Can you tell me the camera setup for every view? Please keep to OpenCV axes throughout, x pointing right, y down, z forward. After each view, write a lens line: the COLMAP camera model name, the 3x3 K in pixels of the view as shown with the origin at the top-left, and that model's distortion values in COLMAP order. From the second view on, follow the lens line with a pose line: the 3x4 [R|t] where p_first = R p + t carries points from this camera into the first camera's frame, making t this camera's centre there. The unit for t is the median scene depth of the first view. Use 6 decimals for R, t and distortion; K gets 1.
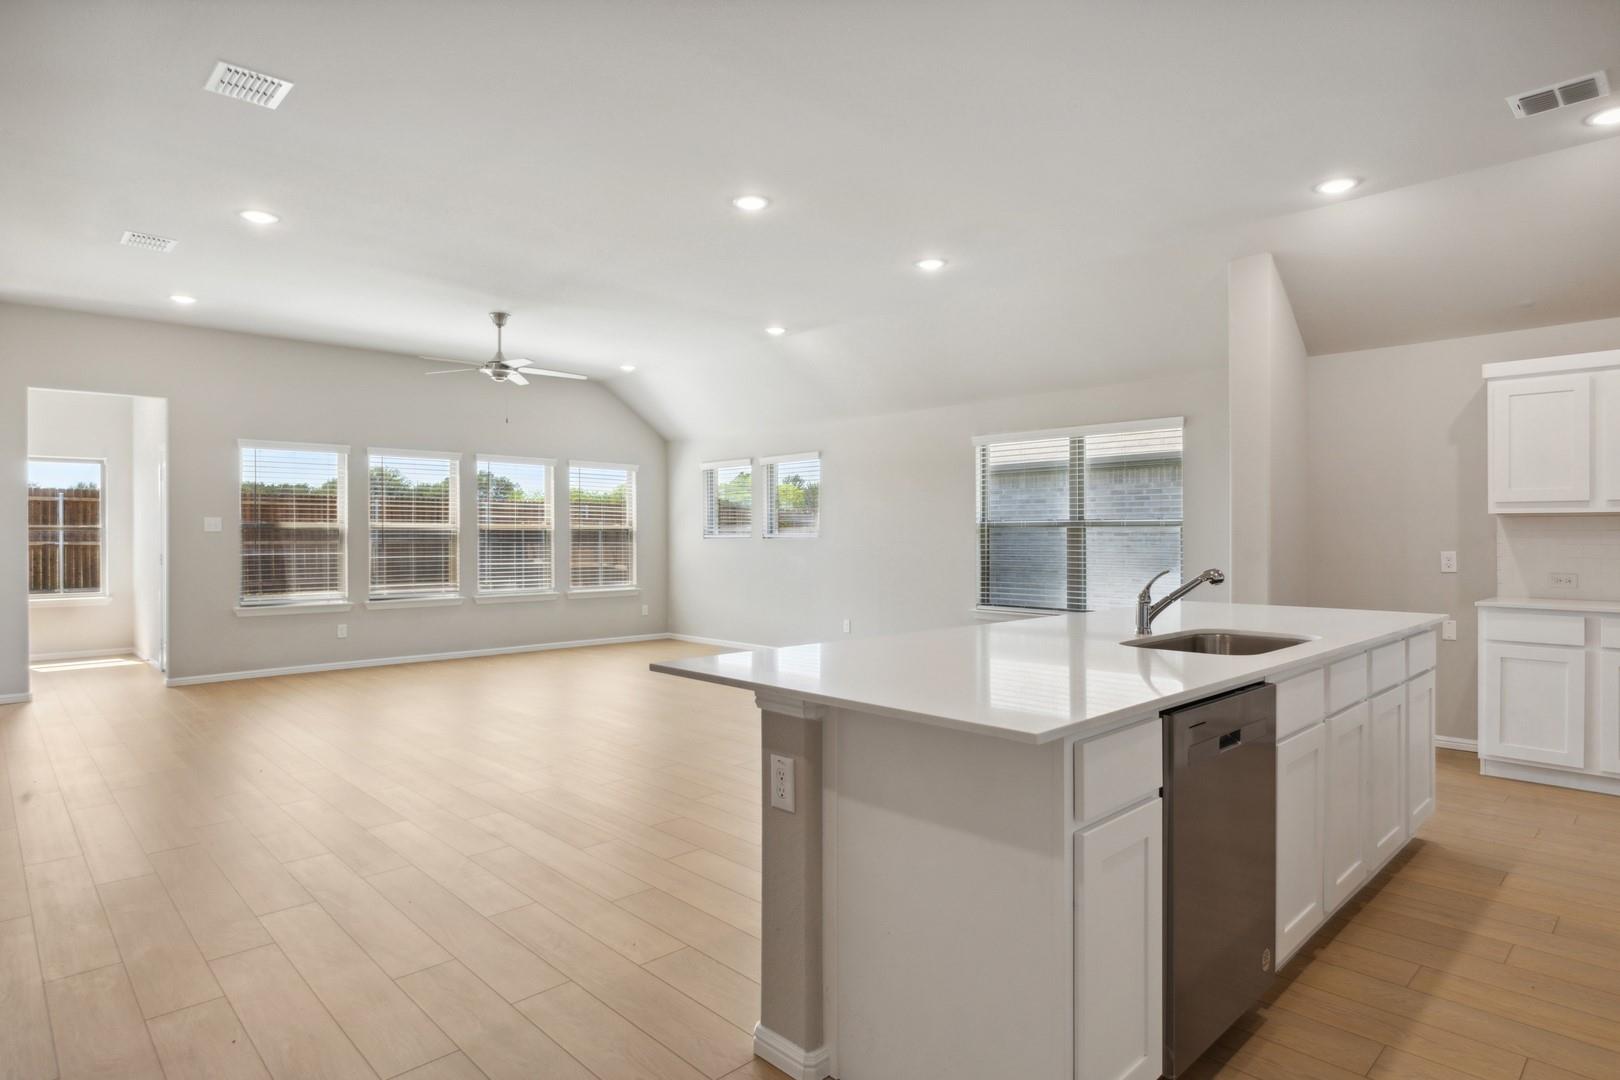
lens RADIAL K [[887.8, 0, 810.0], [0, 887.8, 540.0], [0, 0, 1]] dist [-0.001107, -0.000238]
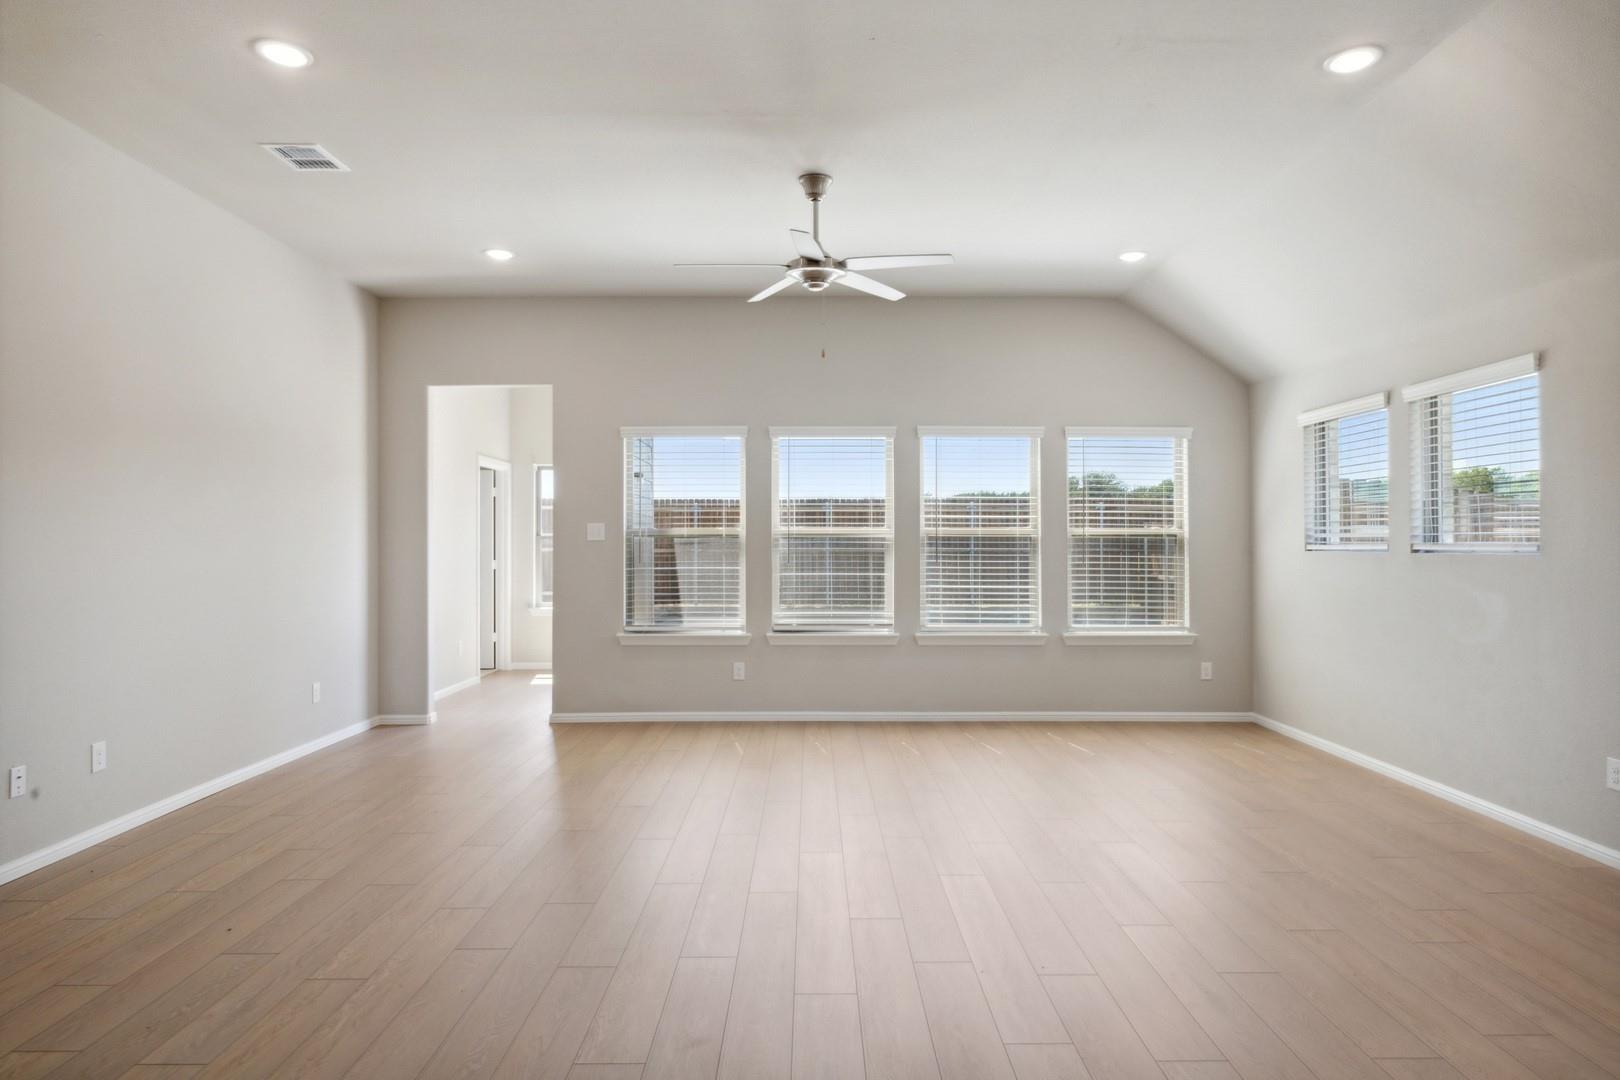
lens RADIAL K [[945.0, 0, 810.0], [0, 945.0, 540.0], [0, 0, 1]] dist [-0.017249, -0.000464]
pose [[0.721761, -0.001599, -0.692141, 0.066285], [-0.003402, 0.999977, -0.005858, -0.004339], [0.692135, 0.006583, 0.721739, 0.405220]]
